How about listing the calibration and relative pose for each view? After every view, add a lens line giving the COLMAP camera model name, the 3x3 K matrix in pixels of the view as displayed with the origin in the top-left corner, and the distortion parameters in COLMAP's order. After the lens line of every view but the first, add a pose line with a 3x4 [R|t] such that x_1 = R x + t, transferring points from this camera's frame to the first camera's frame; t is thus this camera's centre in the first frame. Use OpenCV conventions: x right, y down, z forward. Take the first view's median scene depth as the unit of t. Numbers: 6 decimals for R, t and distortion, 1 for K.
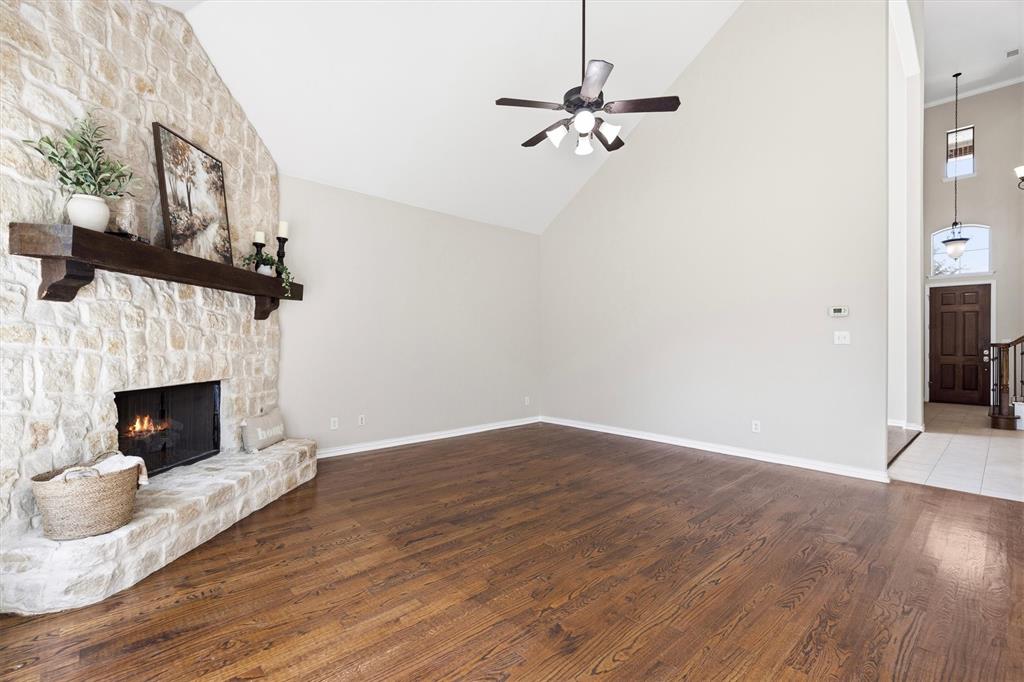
lens RADIAL K [[459.4, 0, 510.0], [0, 459.4, 343.1], [0, 0, 1]] dist [-0.000484, 0.000364]
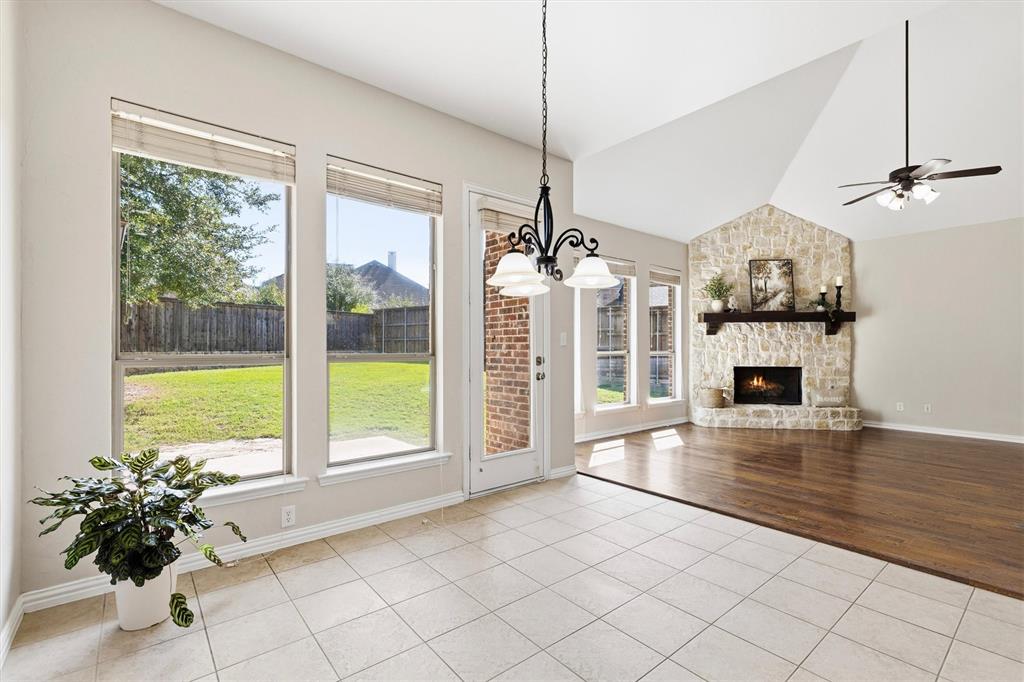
lens RADIAL K [[459.4, 0, 510.4], [0, 459.4, 346.6], [0, 0, 1]] dist [-0.000484, 0.000364]
pose [[-0.048881, -0.003273, -0.998799, 1.636366], [-0.000048, 0.999995, -0.003274, -0.001538], [0.998805, -0.000113, -0.048881, -0.164281]]
